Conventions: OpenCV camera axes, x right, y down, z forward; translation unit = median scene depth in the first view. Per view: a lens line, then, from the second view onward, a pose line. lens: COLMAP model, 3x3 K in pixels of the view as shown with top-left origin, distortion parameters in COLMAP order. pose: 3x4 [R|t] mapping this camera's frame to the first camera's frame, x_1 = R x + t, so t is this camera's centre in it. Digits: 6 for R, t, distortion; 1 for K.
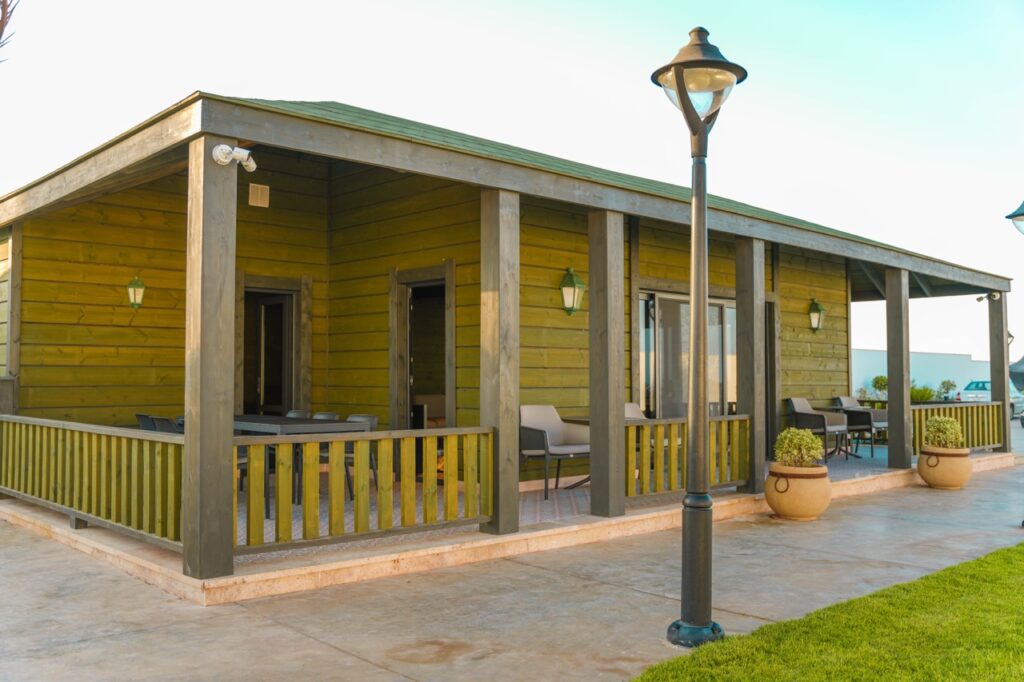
lens RADIAL K [[917.4, 0, 512.0], [0, 917.4, 341.0], [0, 0, 1]] dist [-0.017346, -0.005411]
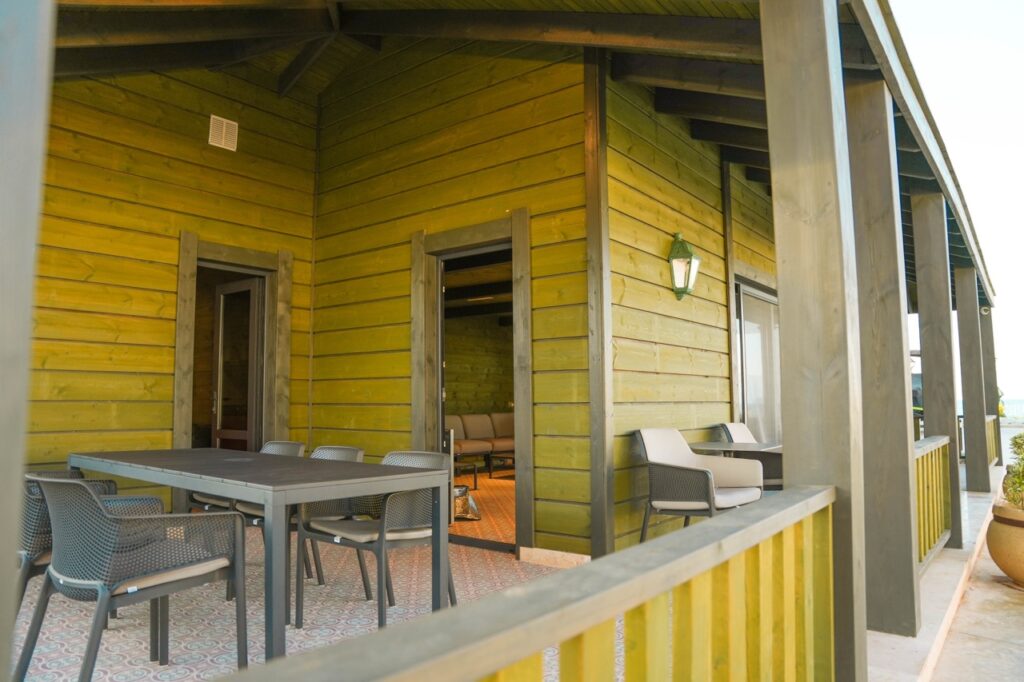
lens RADIAL K [[696.3, 0, 518.6], [0, 696.3, 341.1], [0, 0, 1]] dist [-0.145640, 0.079229]
pose [[0.987661, 0.006455, 0.156475, -0.129046], [0.000904, 0.998898, -0.046916, 0.026206], [-0.156605, 0.046479, 0.986567, 0.452322]]
